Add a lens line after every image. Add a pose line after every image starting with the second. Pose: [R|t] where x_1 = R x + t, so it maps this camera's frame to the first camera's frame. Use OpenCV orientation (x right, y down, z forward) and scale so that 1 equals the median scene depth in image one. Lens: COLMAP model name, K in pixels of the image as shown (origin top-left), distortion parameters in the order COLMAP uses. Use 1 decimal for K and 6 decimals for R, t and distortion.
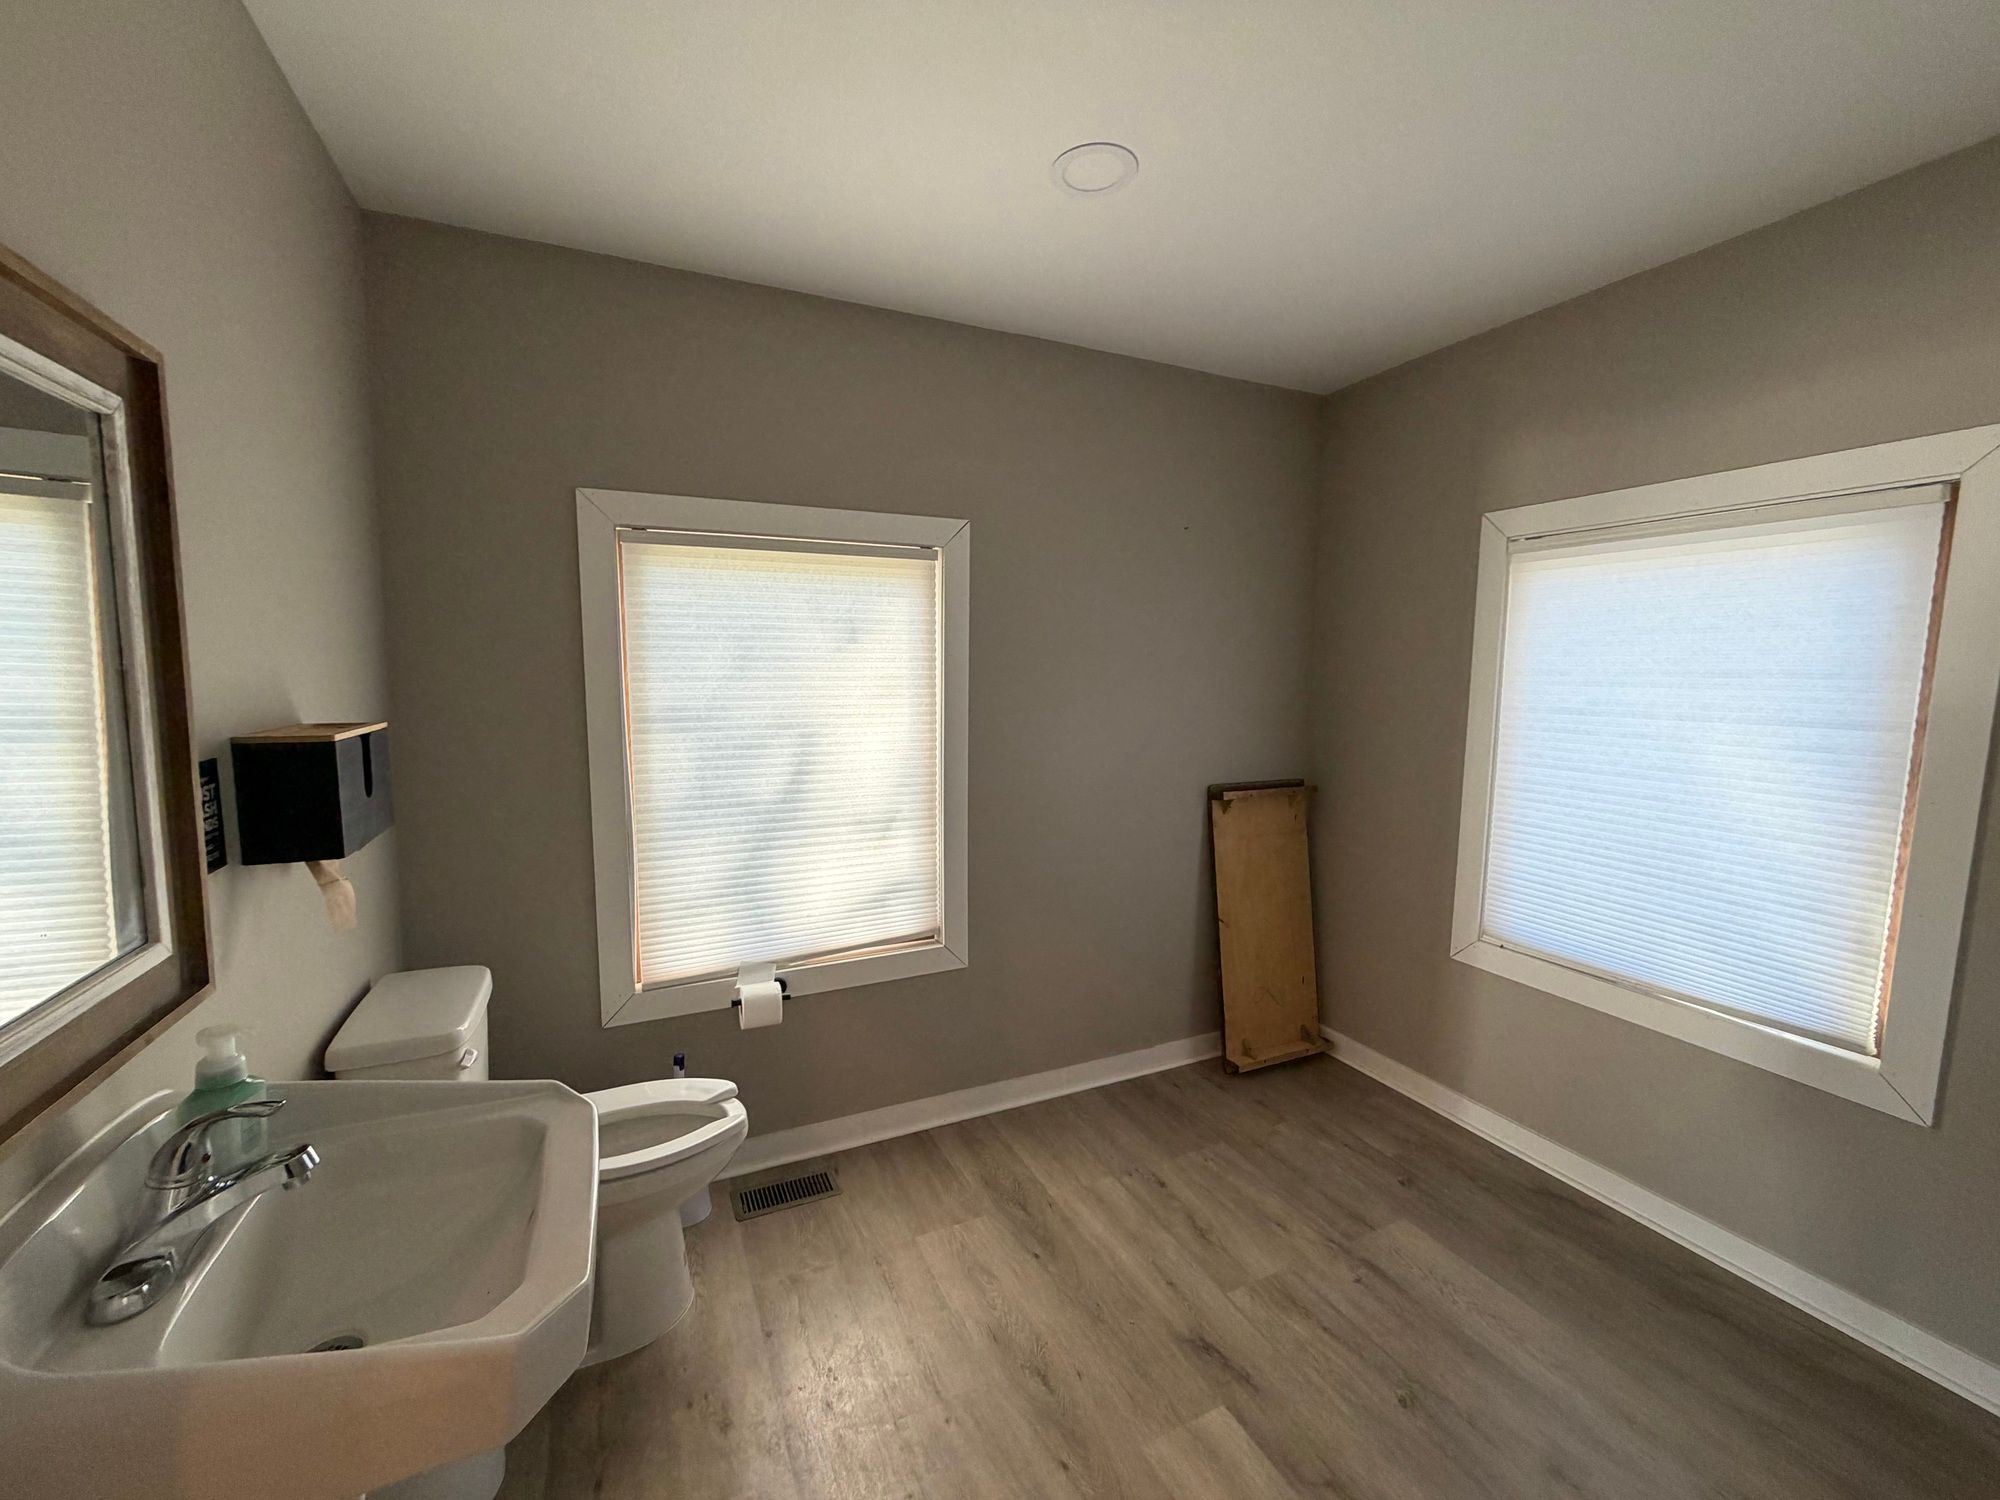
lens RADIAL K [[795.1, 0, 994.5], [0, 795.1, 751.7], [0, 0, 1]] dist [-0.000419, 0.000155]
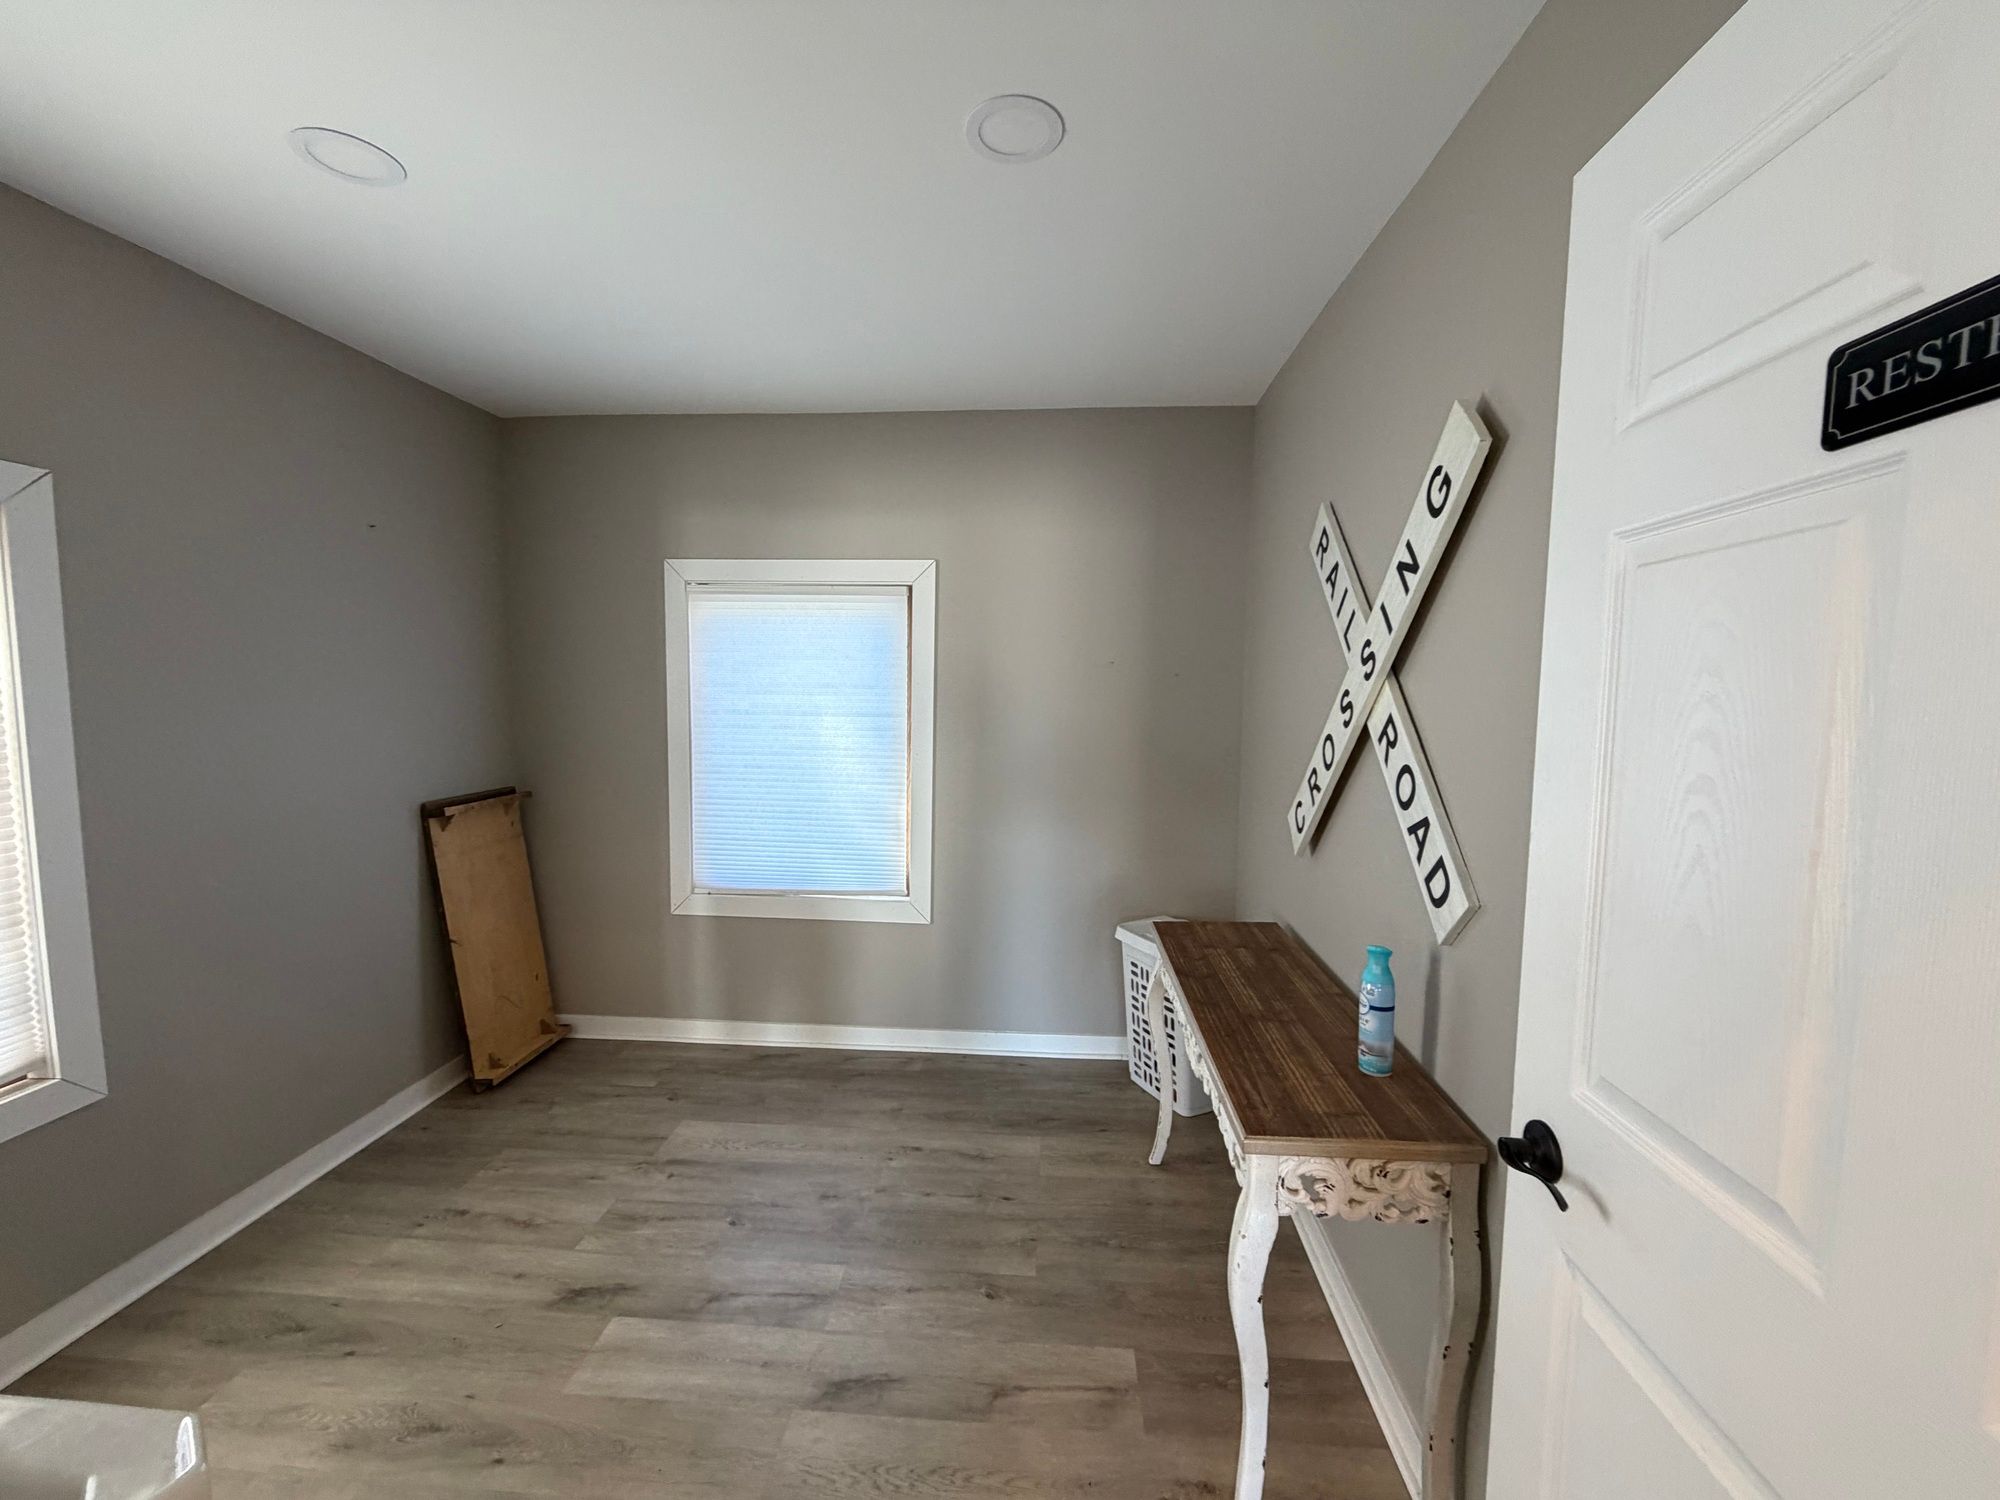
lens RADIAL K [[795.1, 0, 994.5], [0, 795.1, 751.7], [0, 0, 1]] dist [-0.000419, 0.000155]
pose [[0.489054, -0.075648, 0.868967, -0.248679], [0.081300, 0.995849, 0.040938, -0.002563], [-0.868456, 0.050626, 0.493174, -0.064034]]
